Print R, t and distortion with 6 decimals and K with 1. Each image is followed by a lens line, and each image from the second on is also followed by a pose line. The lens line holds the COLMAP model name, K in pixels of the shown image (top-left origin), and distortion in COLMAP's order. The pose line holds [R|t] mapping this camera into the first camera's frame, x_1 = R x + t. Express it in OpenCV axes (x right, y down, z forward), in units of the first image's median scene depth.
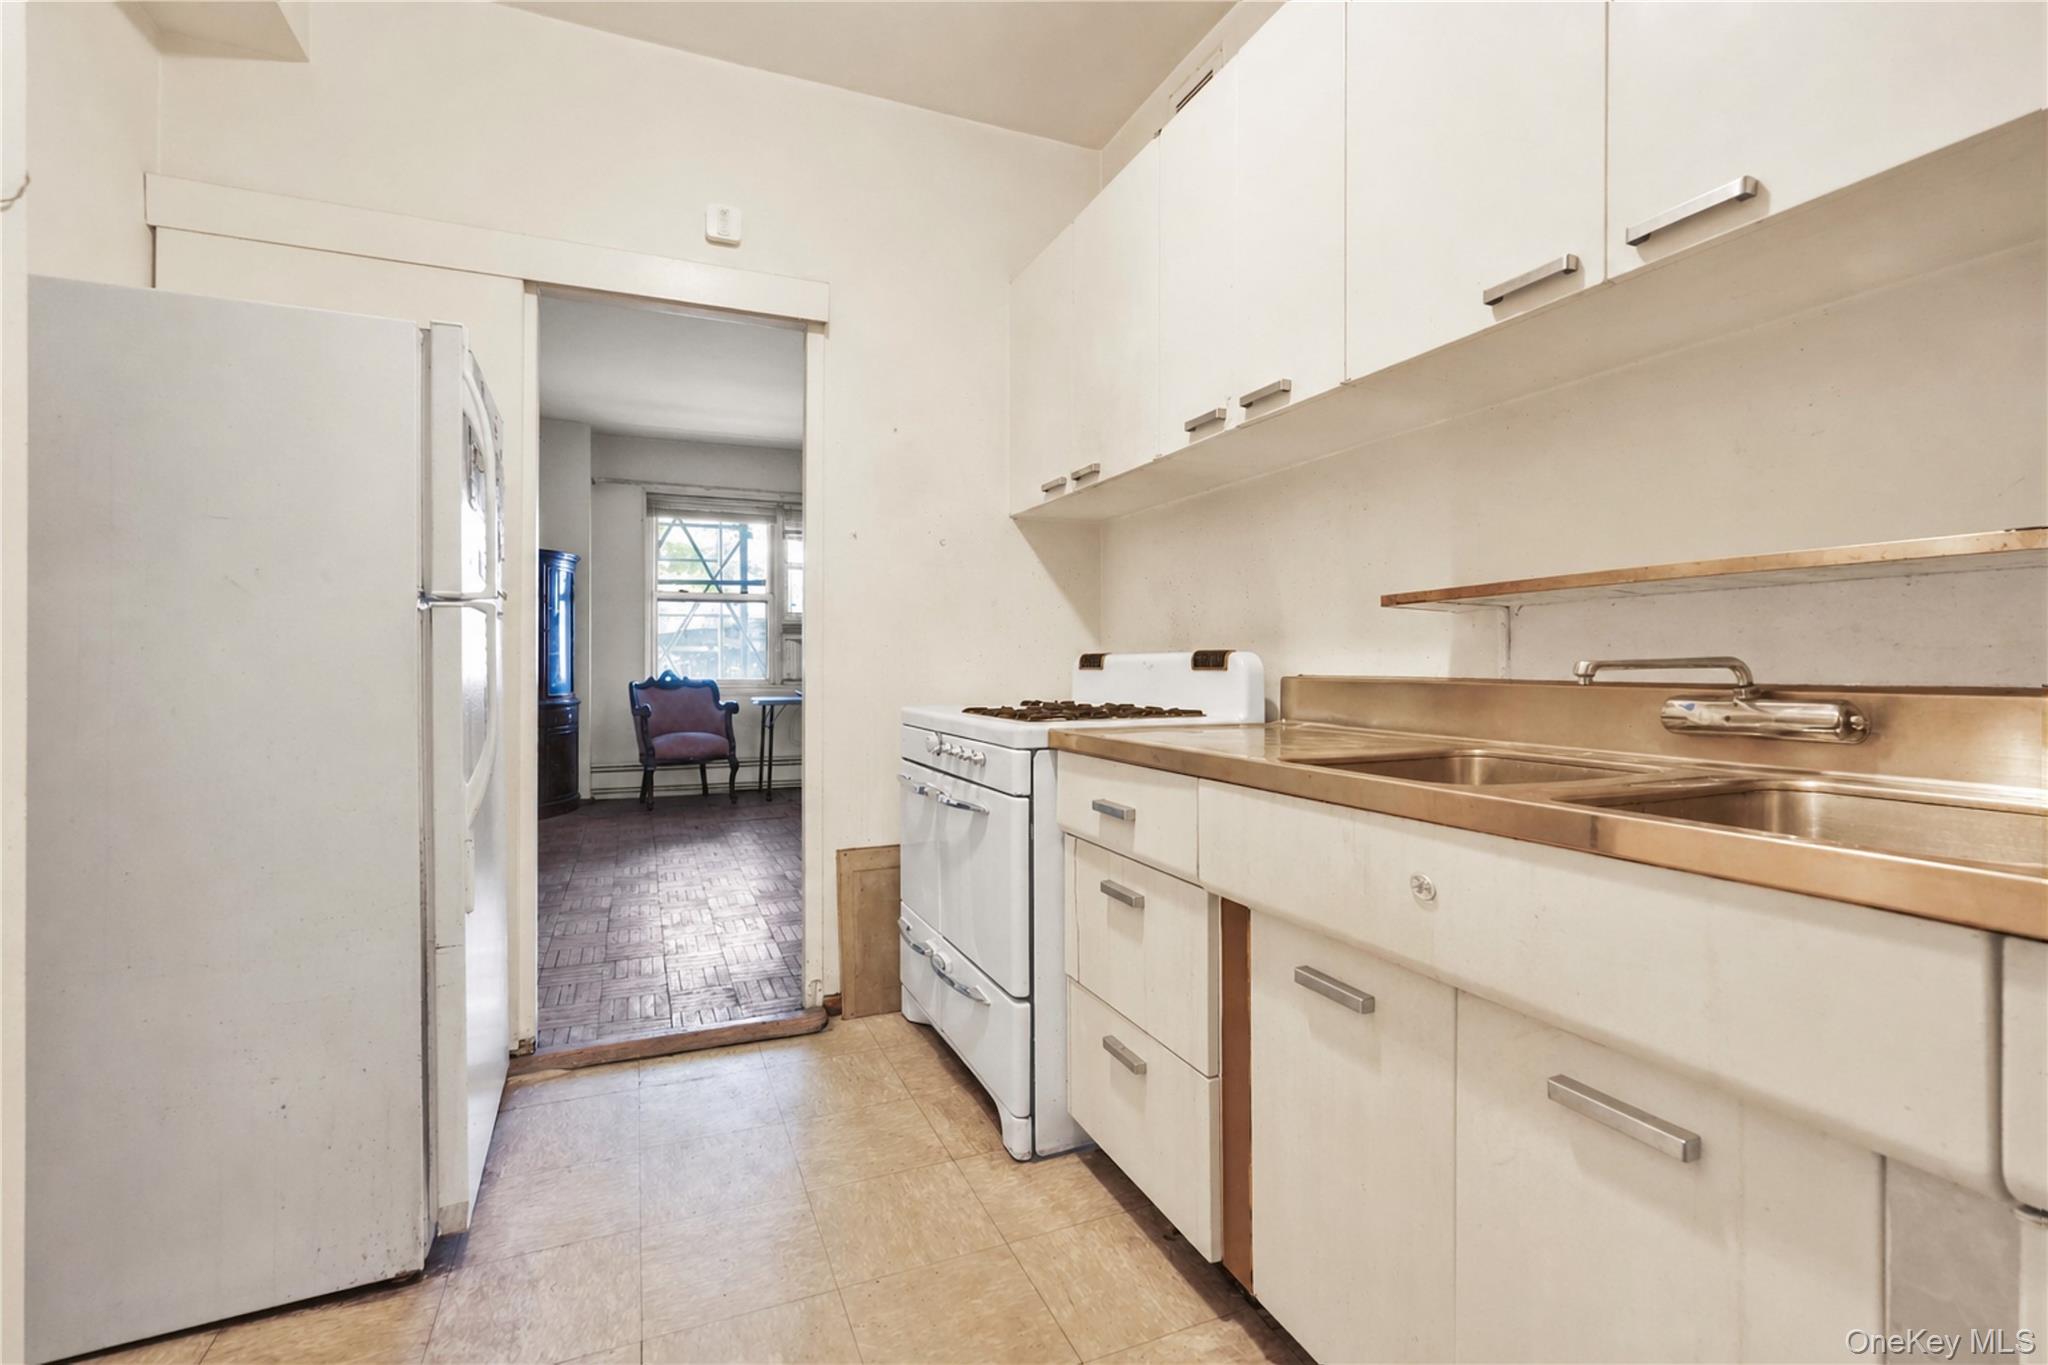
lens RADIAL K [[894.6, 0, 1032.8], [0, 894.6, 671.5], [0, 0, 1]] dist [0.000916, 0.000123]
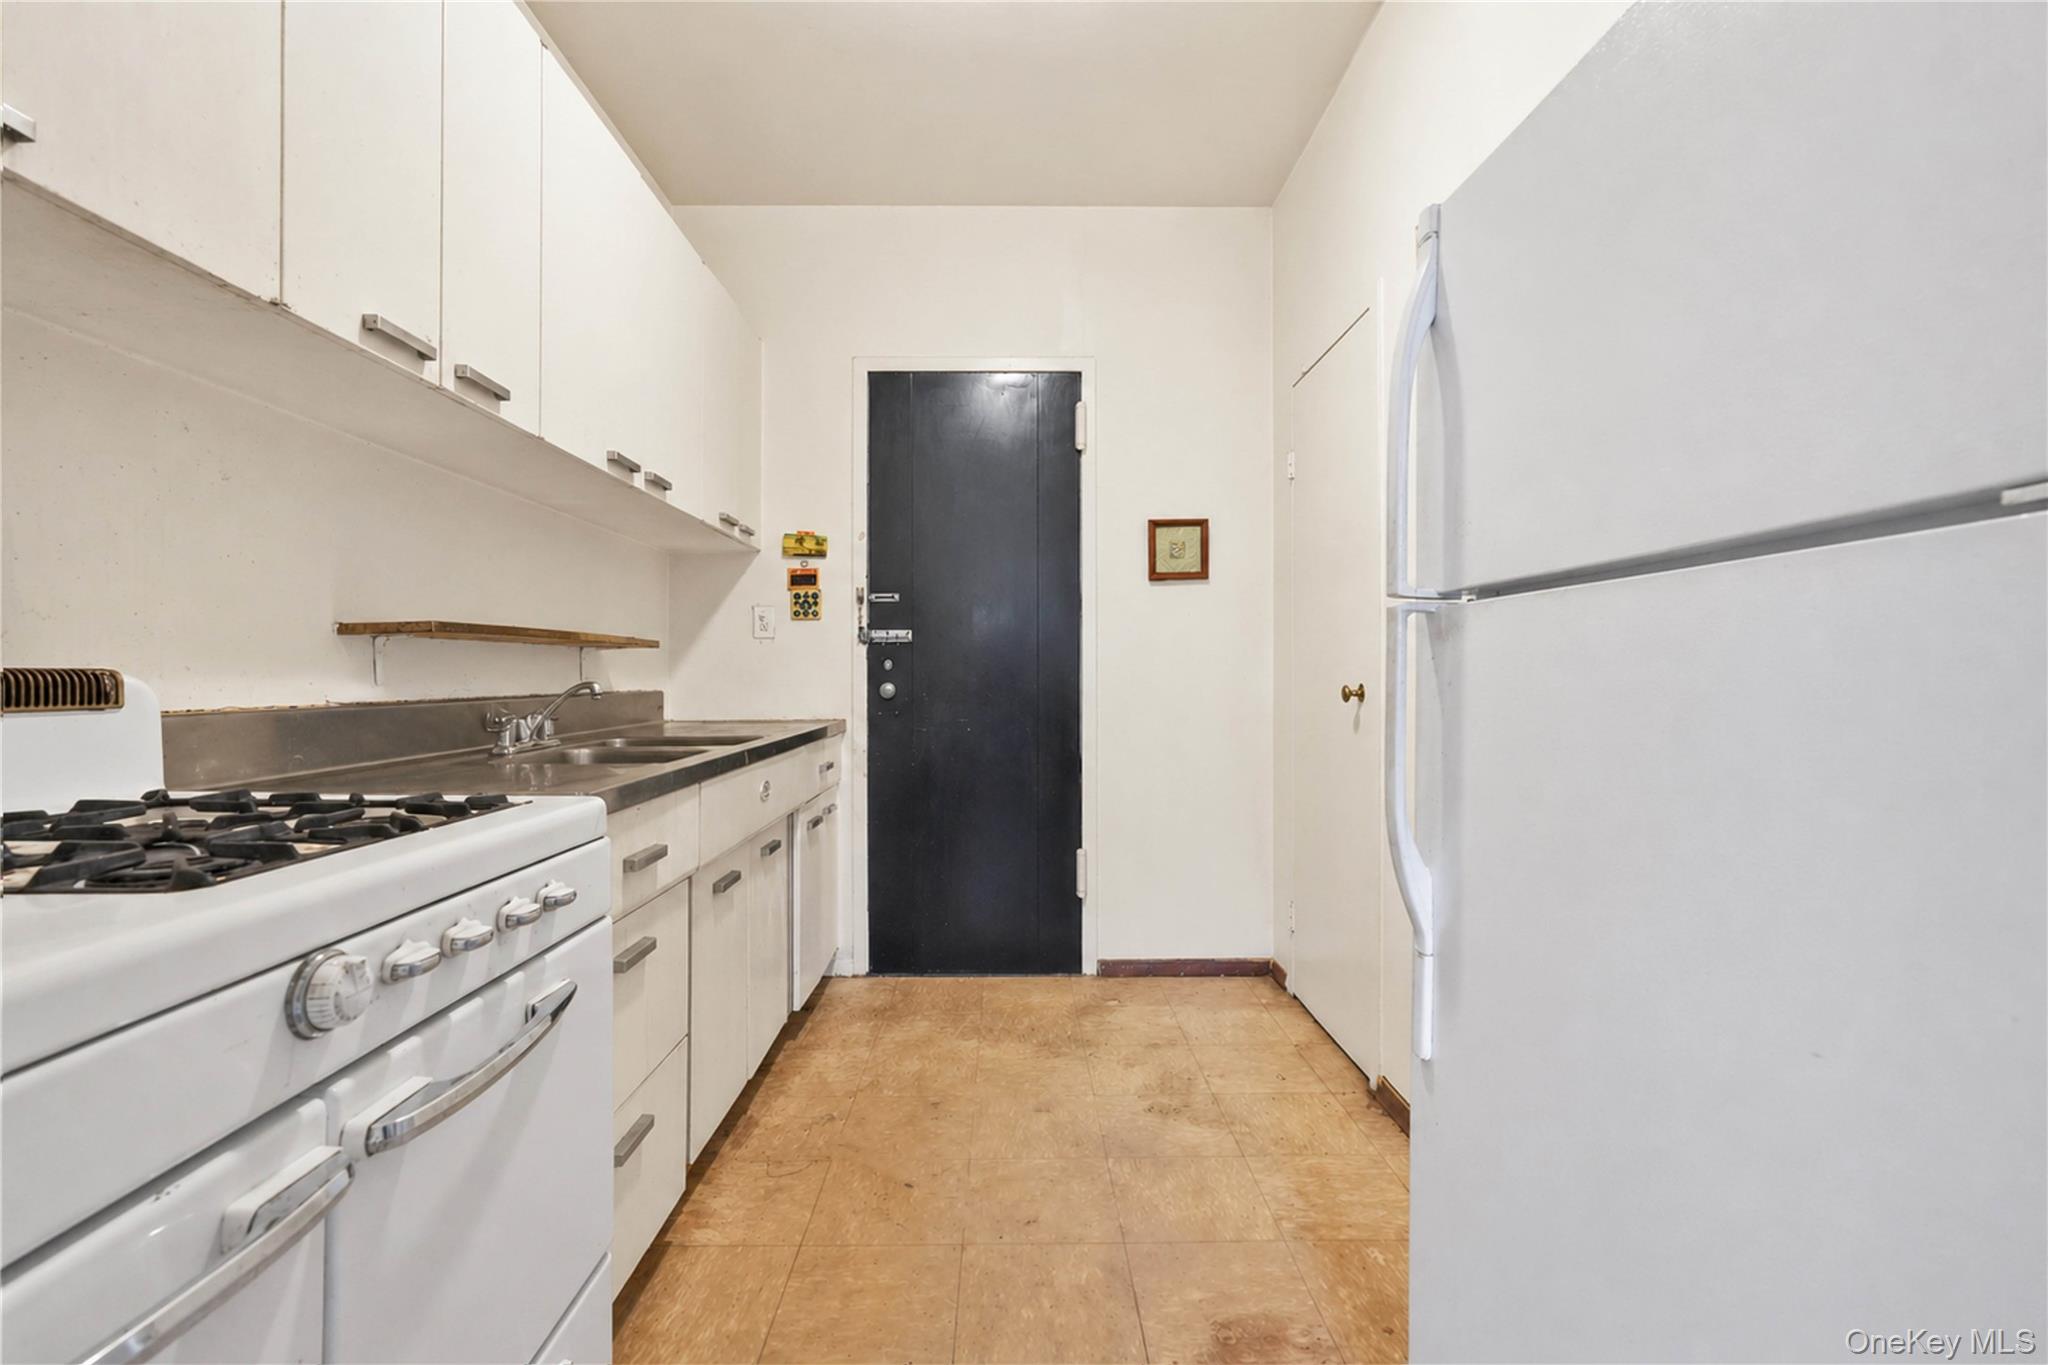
lens RADIAL K [[889.5, 0, 1019.7], [0, 889.5, 683.1], [0, 0, 1]] dist [-0.000540, 0.000364]
pose [[-0.912177, -0.004746, 0.409769, -0.544187], [0.002147, 0.999864, 0.016360, -0.026019], [-0.409790, 0.015803, -0.912043, 1.484976]]
